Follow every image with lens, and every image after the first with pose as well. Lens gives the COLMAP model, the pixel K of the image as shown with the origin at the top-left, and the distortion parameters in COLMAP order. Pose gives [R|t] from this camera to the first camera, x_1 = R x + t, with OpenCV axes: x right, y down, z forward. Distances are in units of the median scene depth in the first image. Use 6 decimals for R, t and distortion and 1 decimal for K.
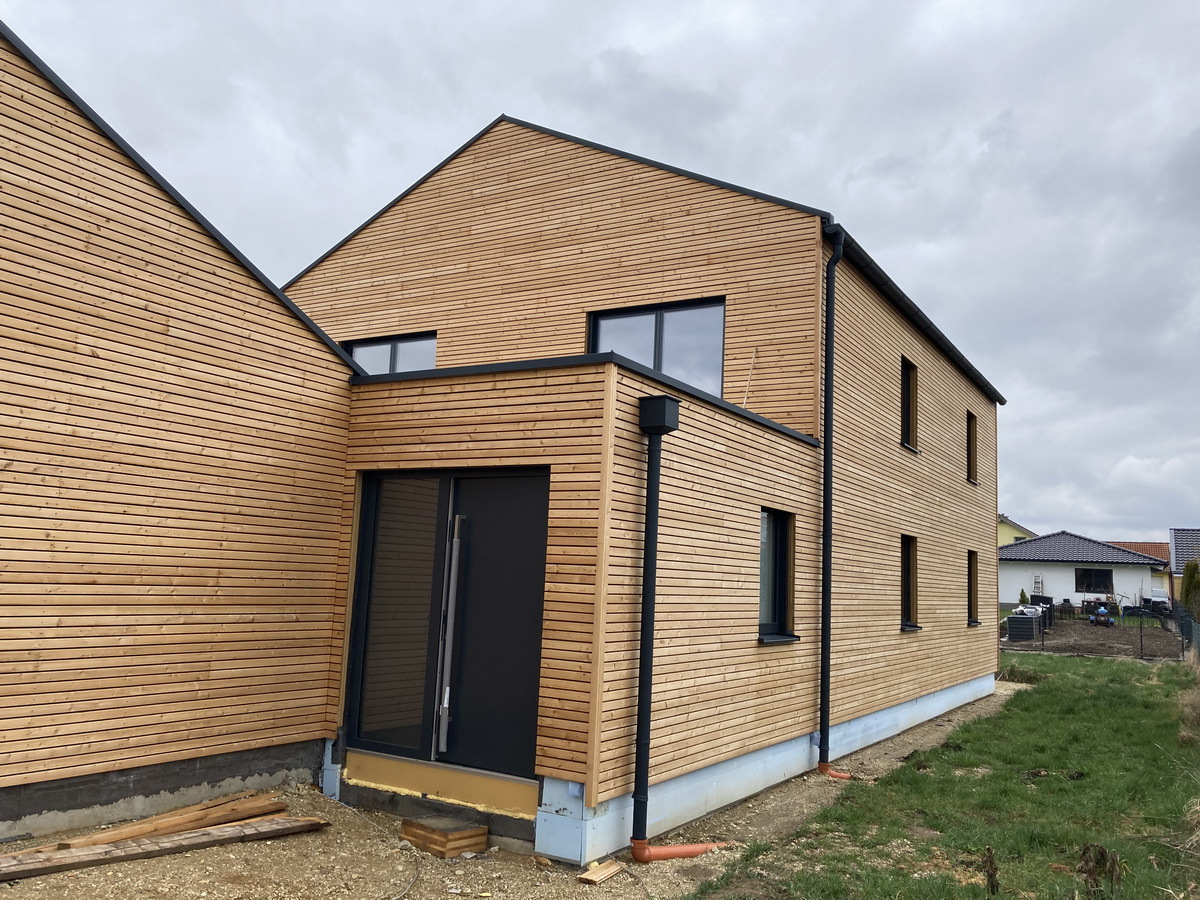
lens RADIAL K [[978.8, 0, 587.7], [0, 978.8, 428.7], [0, 0, 1]] dist [0.045305, -0.044417]
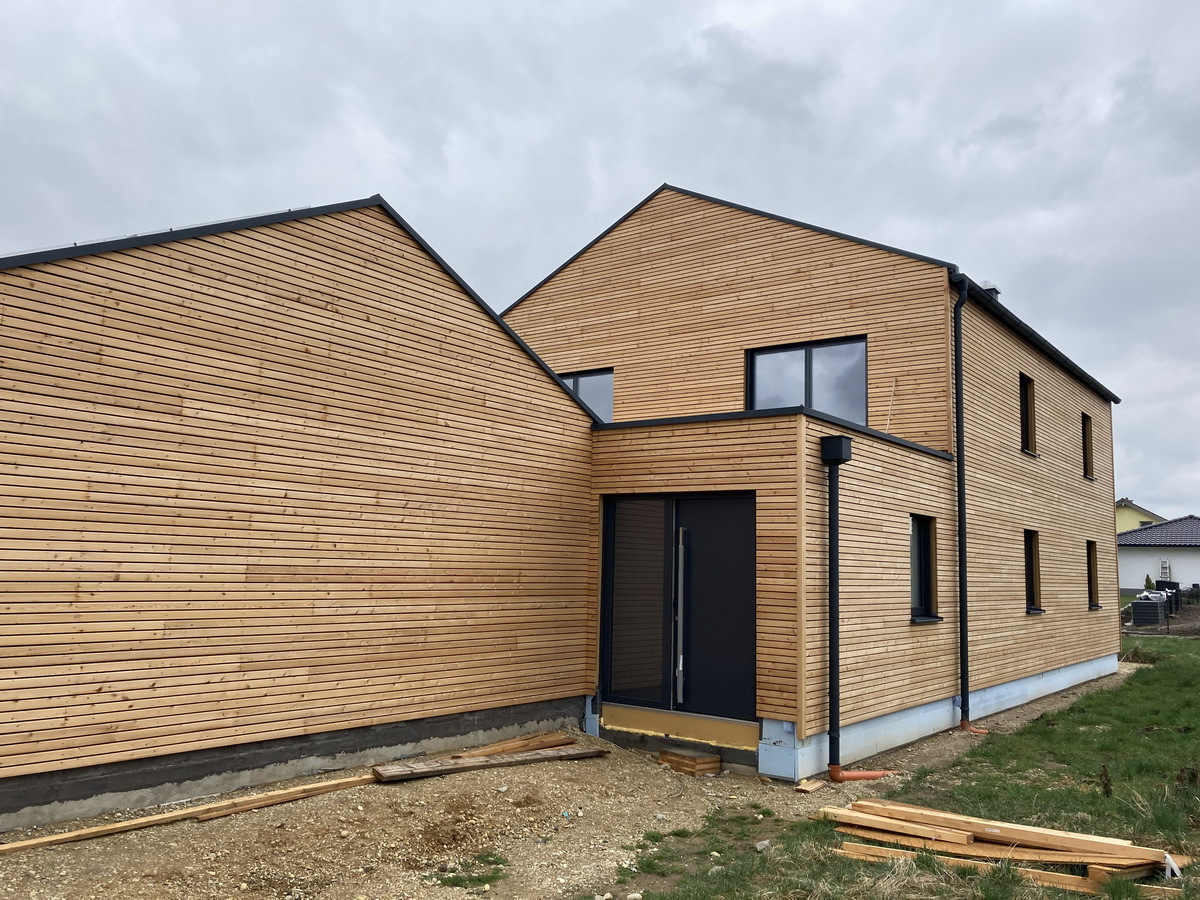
lens RADIAL K [[978.8, 0, 591.7], [0, 978.8, 428.0], [0, 0, 1]] dist [0.045305, -0.044417]
pose [[0.994830, -0.031501, -0.096540, -0.123664], [0.032191, 0.999466, 0.005602, -0.059854], [0.096312, -0.008680, 0.995313, -0.345774]]
